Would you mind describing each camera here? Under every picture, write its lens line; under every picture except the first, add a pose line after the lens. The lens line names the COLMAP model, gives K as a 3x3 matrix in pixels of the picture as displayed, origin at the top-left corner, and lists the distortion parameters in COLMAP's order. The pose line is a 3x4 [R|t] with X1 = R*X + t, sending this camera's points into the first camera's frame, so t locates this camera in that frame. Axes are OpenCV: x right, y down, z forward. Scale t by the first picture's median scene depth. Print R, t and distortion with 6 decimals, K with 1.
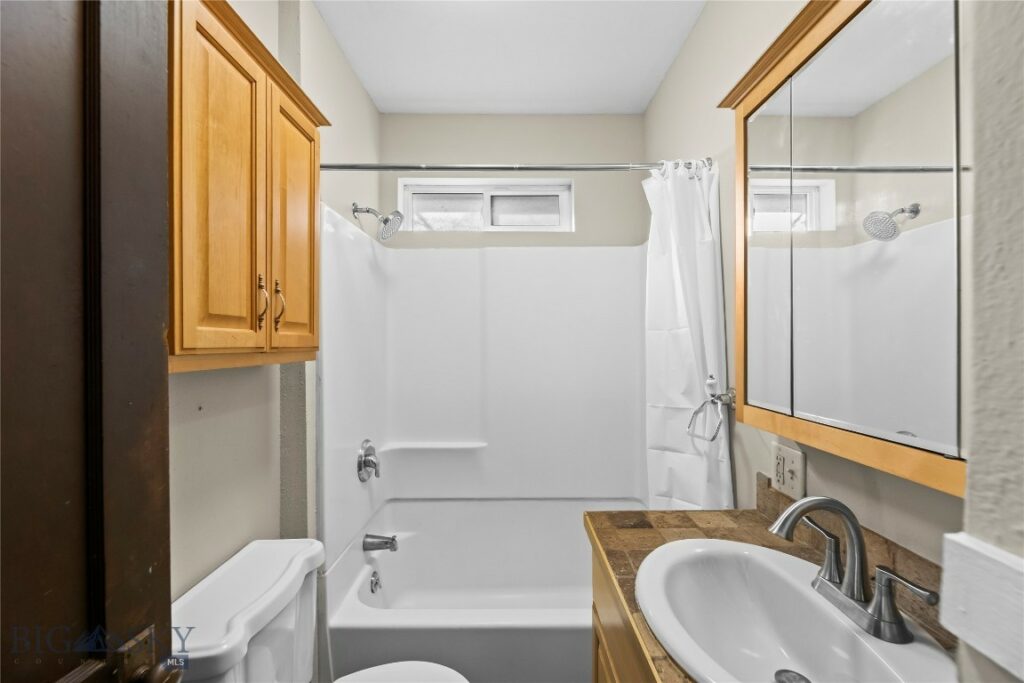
lens RADIAL K [[439.4, 0, 516.0], [0, 439.4, 344.6], [0, 0, 1]] dist [-0.001299, -0.000947]
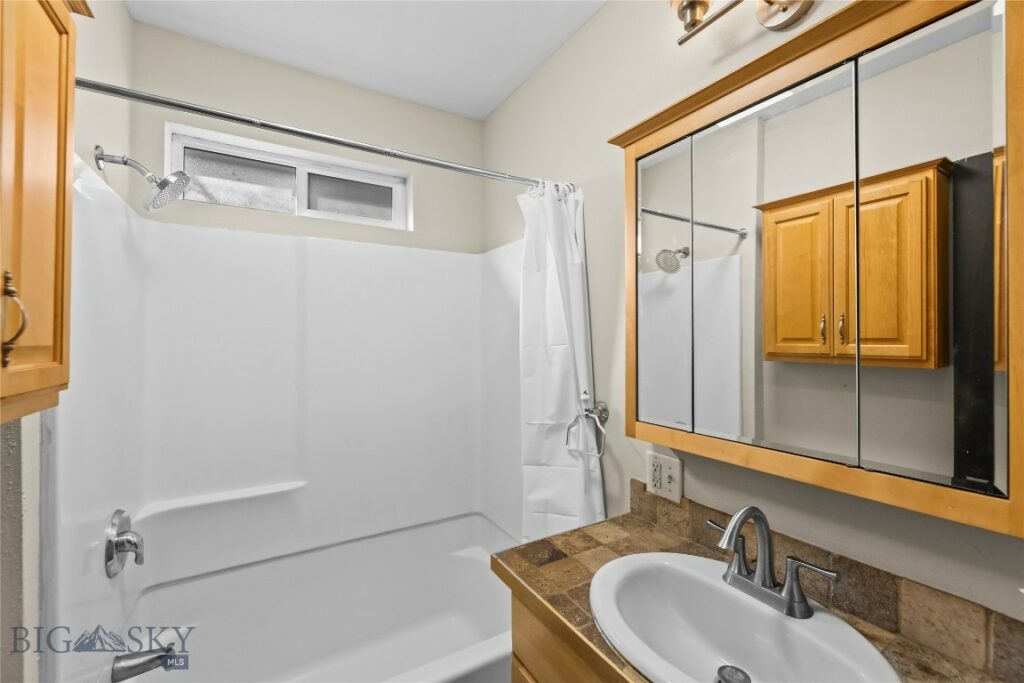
lens RADIAL K [[439.4, 0, 516.2], [0, 439.4, 334.2], [0, 0, 1]] dist [-0.001299, -0.000947]
pose [[0.852019, 0.005673, 0.523481, -0.259189], [-0.001110, 0.999959, -0.009030, -0.058995], [-0.523510, 0.007112, 0.851990, 0.191805]]
